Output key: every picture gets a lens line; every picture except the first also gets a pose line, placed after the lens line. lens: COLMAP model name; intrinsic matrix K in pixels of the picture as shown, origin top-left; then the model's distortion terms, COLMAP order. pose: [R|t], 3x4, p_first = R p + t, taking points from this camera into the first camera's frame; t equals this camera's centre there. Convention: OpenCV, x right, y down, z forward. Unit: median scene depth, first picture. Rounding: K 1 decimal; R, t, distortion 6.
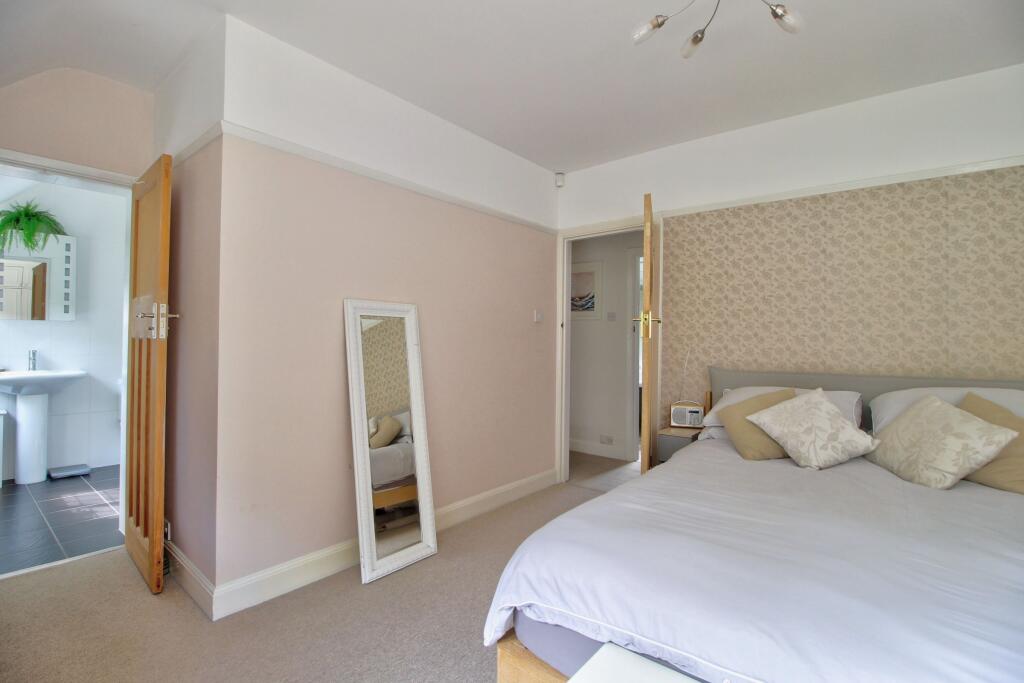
lens RADIAL K [[472.7, 0, 512.6], [0, 472.7, 336.4], [0, 0, 1]] dist [0.000265, -0.011709]
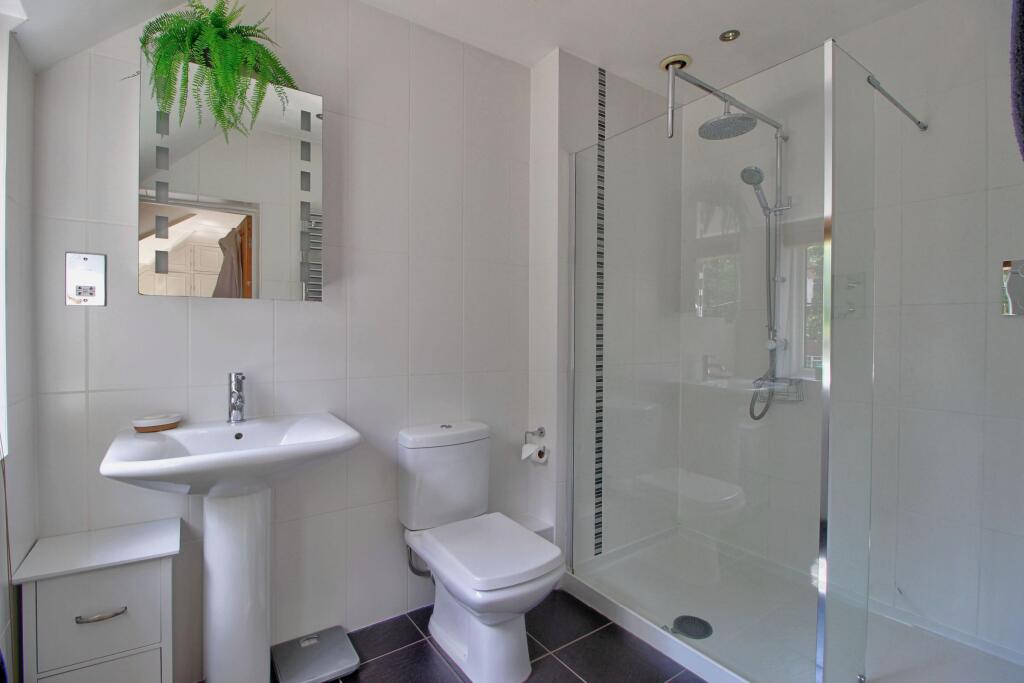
lens RADIAL K [[472.7, 0, 512.6], [0, 472.7, 336.4], [0, 0, 1]] dist [0.000265, -0.011709]
pose [[0.964053, -0.005849, -0.265646, -0.695673], [0.009482, 0.999878, 0.012395, -0.006426], [0.265542, -0.014468, 0.963991, 0.675880]]
